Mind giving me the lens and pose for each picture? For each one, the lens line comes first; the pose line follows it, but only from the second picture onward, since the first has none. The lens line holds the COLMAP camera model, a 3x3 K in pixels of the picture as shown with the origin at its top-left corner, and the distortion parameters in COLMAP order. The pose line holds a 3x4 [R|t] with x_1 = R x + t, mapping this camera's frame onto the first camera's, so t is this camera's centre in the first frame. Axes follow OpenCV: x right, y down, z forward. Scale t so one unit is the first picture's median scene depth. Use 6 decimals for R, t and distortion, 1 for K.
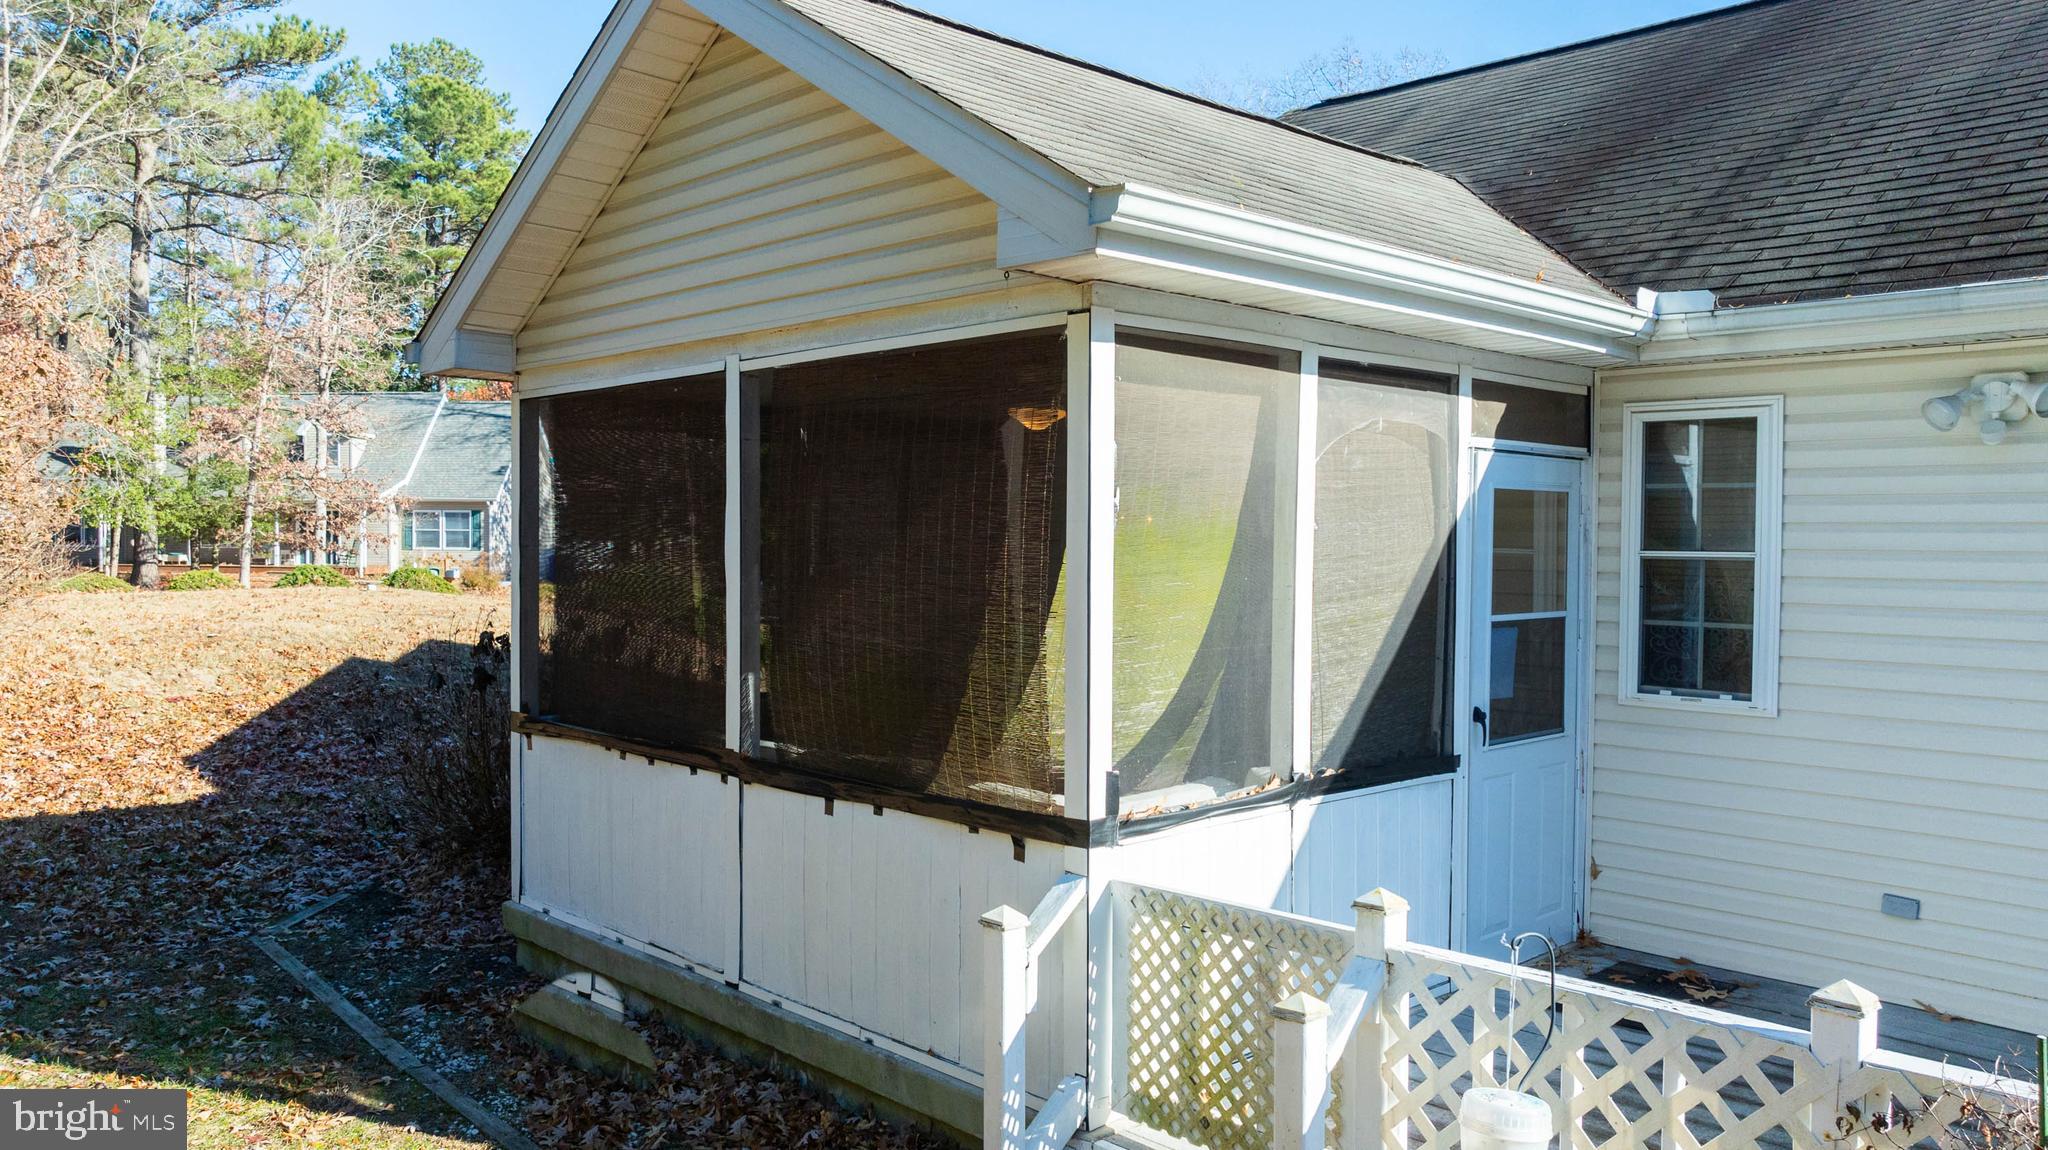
lens RADIAL K [[1535.9, 0, 995.6], [0, 1535.9, 568.1], [0, 0, 1]] dist [-0.018197, -0.008144]
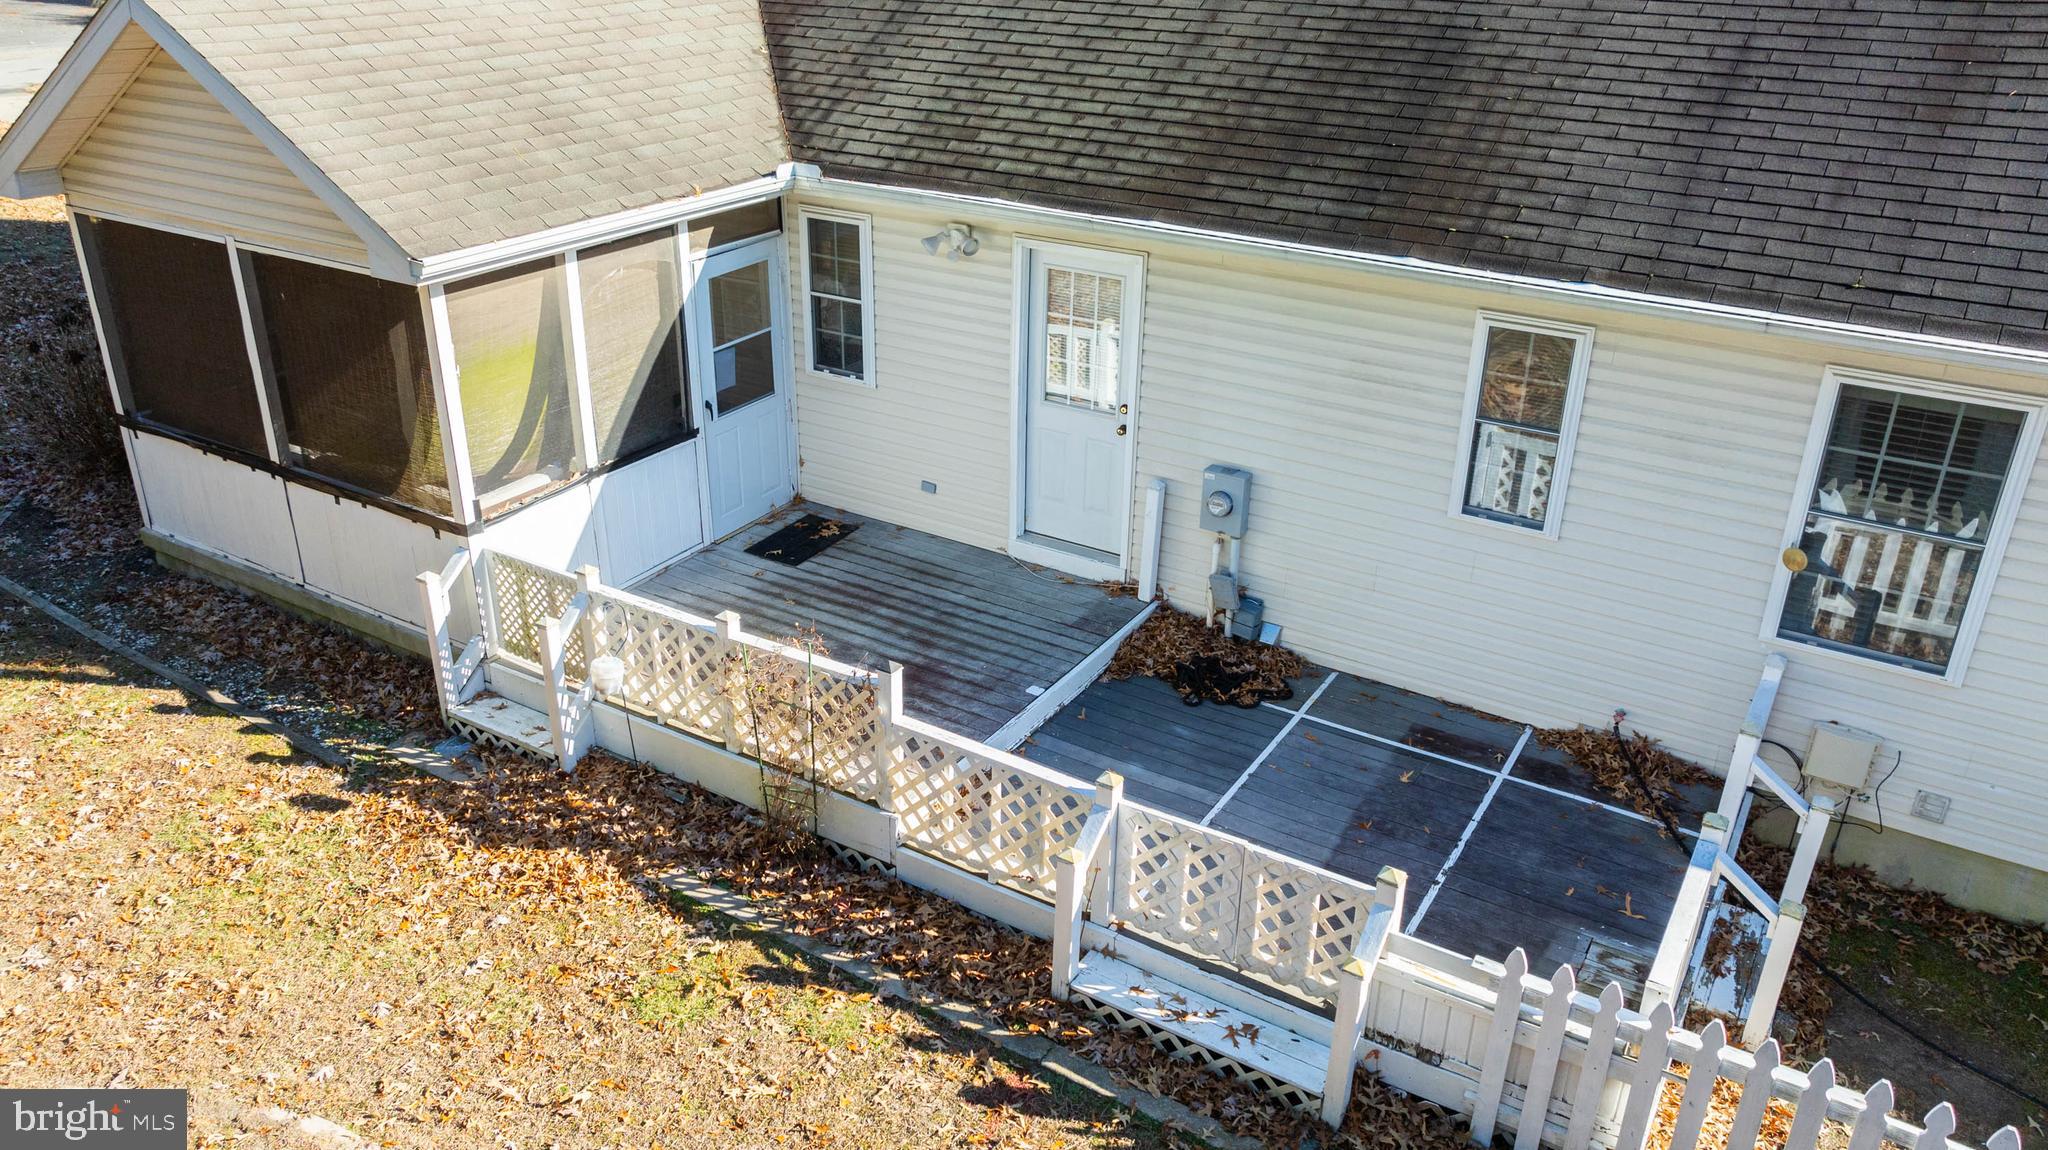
lens RADIAL K [[1535.9, 0, 992.7], [0, 1535.9, 572.4], [0, 0, 1]] dist [-0.018197, -0.008144]
pose [[0.967208, -0.109685, 0.229079, 0.205898], [0.006643, 0.912558, 0.408894, -0.474540], [-0.253897, -0.393964, 0.883362, -0.791504]]
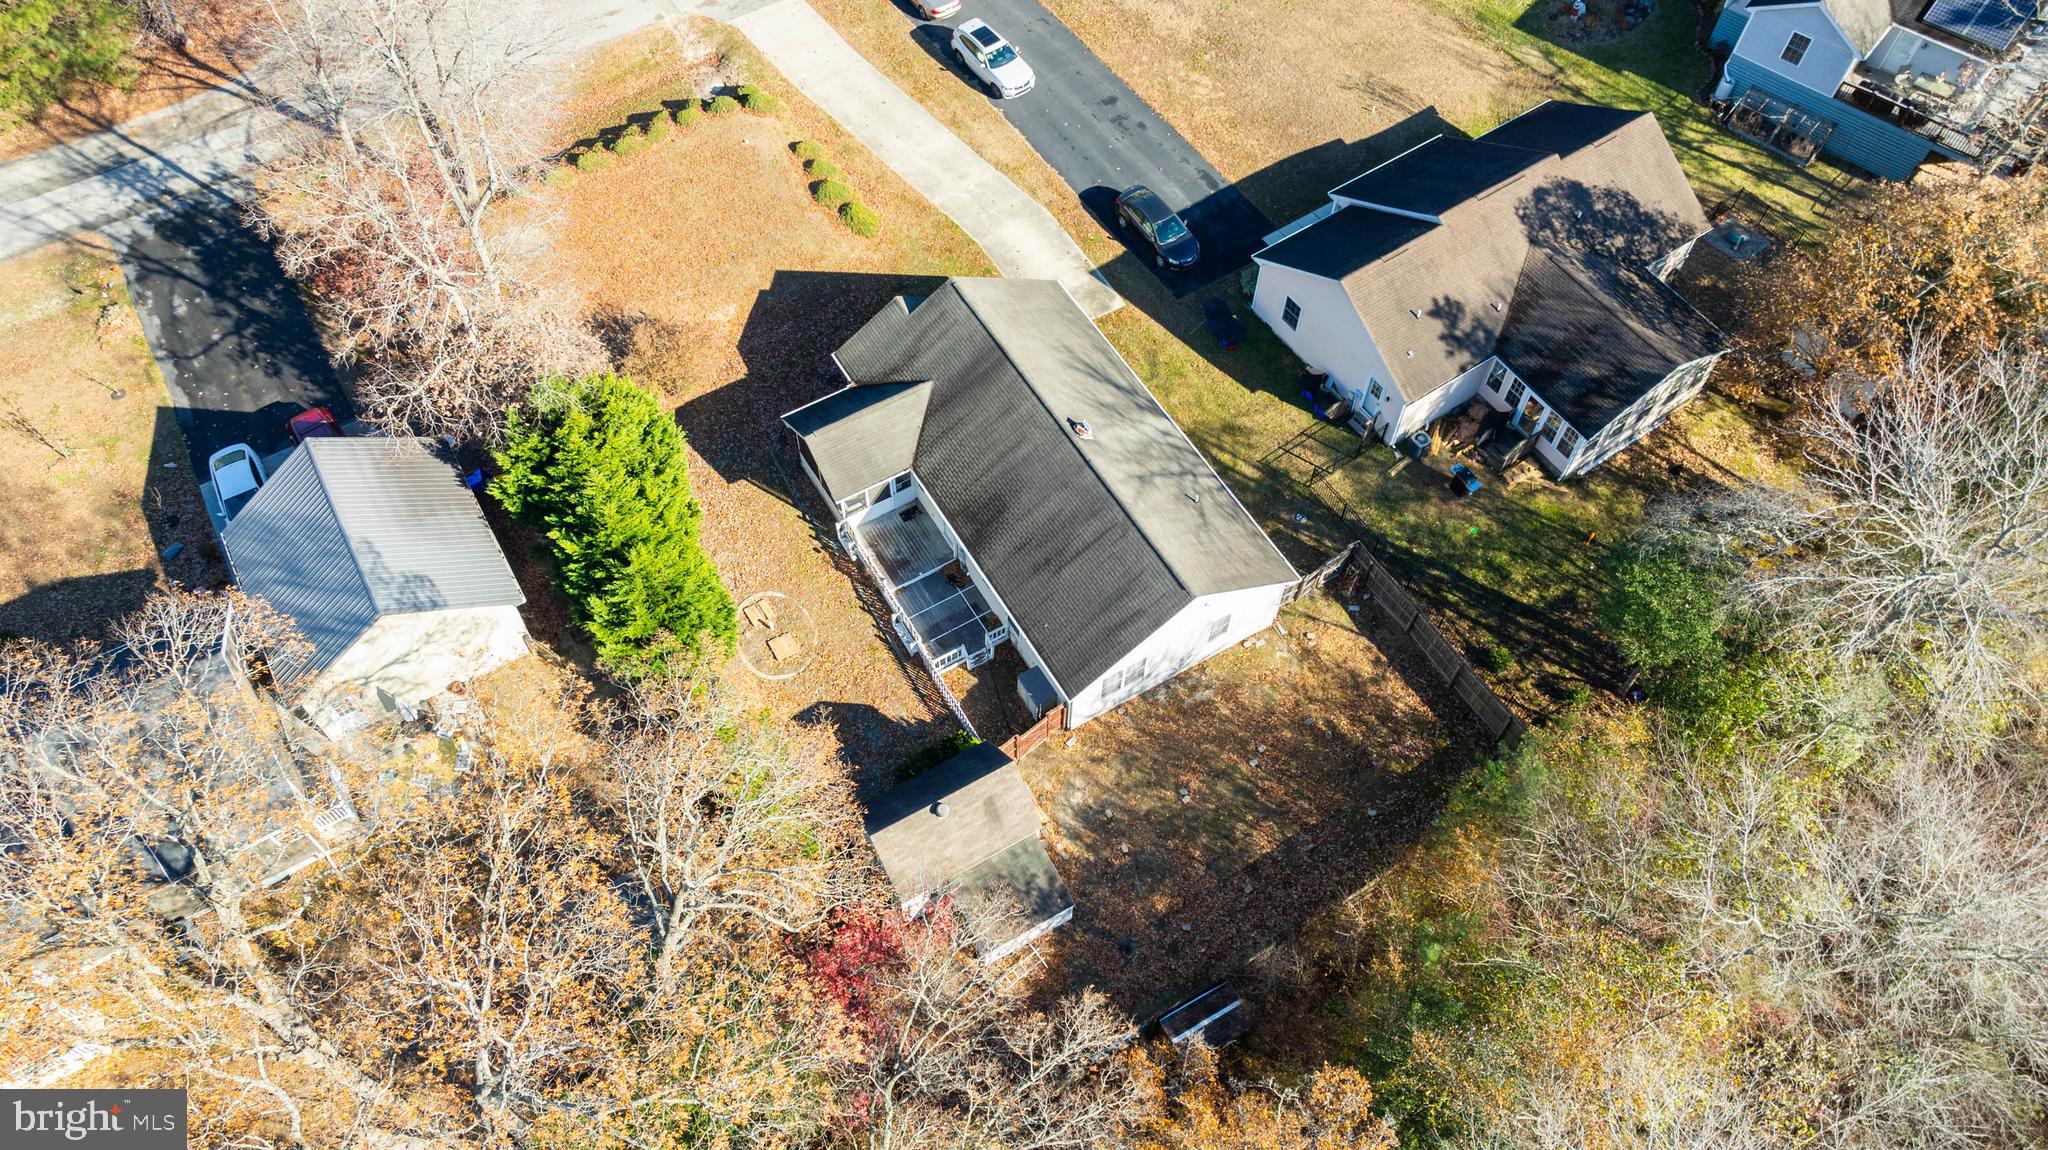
lens RADIAL K [[1535.9, 0, 983.5], [0, 1535.9, 588.5], [0, 0, 1]] dist [-0.018197, -0.008144]
pose [[0.975009, 0.180384, -0.129686, 2.293959], [0.009809, 0.548218, 0.836278, -7.902879], [0.221948, -0.816651, 0.532748, -4.680271]]
